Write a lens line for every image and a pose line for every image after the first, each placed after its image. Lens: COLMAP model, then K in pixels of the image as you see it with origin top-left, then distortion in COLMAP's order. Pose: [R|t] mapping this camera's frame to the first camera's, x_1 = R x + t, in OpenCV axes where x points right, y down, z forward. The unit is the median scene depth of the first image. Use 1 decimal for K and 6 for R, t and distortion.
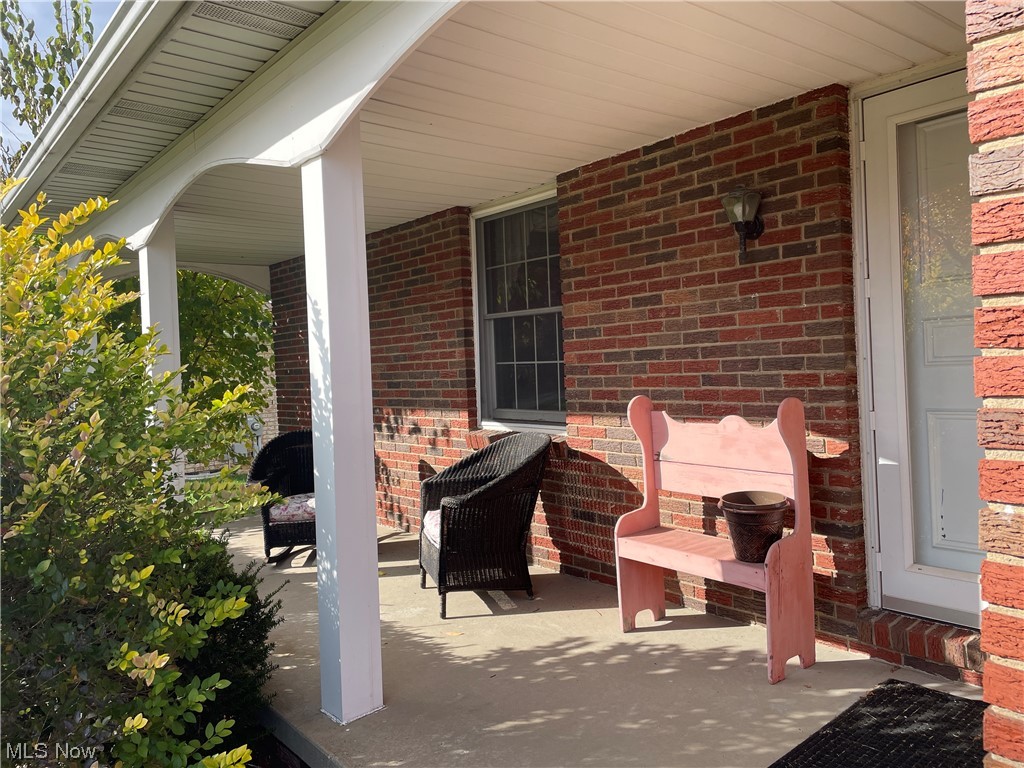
lens RADIAL K [[778.6, 0, 511.5], [0, 778.6, 382.3], [0, 0, 1]] dist [0.000628, 0.000091]
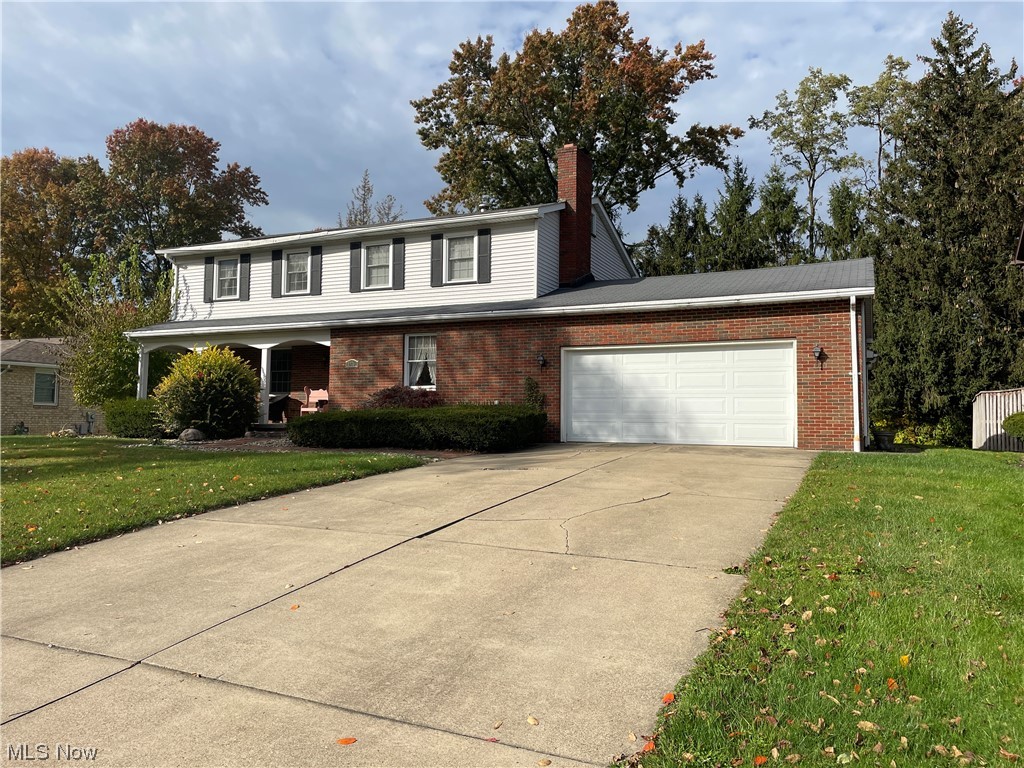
lens RADIAL K [[778.6, 0, 510.9], [0, 778.6, 383.1], [0, 0, 1]] dist [0.000628, 0.000091]
pose [[0.894783, 0.078031, 0.439630, -1.070274], [-0.043716, 0.995191, -0.087662, 0.448806], [-0.444356, 0.059219, 0.893891, -5.096266]]
